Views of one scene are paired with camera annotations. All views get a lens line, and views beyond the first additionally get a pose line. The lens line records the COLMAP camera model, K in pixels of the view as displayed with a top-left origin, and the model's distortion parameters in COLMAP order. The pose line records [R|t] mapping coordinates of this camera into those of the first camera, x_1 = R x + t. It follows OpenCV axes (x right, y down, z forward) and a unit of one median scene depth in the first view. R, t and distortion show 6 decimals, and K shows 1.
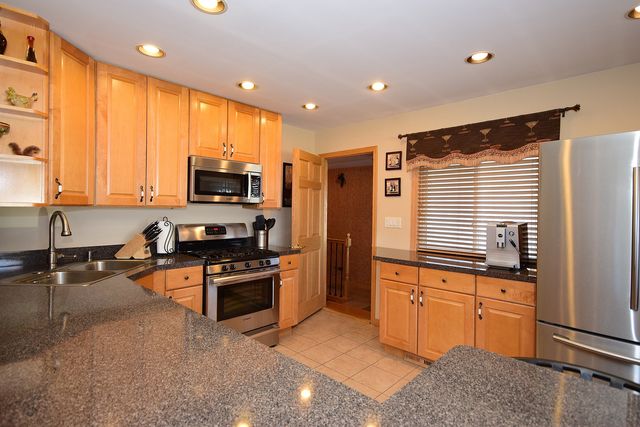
lens RADIAL K [[318.9, 0, 320.0], [0, 318.9, 213.5], [0, 0, 1]] dist [-0.000730, 0.000293]
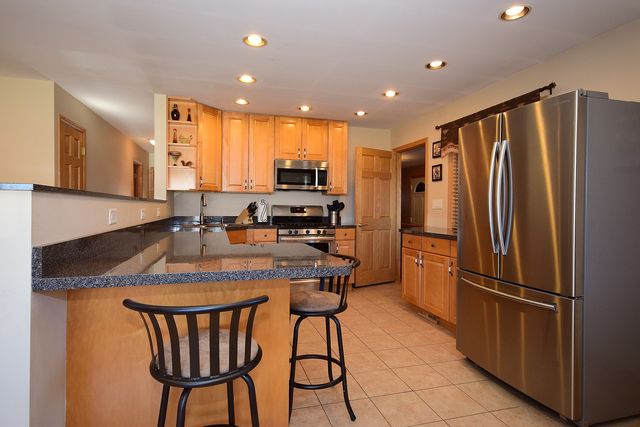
lens RADIAL K [[339.6, 0, 320.0], [0, 339.6, 213.5], [0, 0, 1]] dist [0.000077, -0.000386]
pose [[0.869339, 0.001350, -0.494215, 0.577170], [-0.001829, 0.999998, -0.000486, 0.078154], [0.494213, 0.001327, 0.869340, -0.308962]]
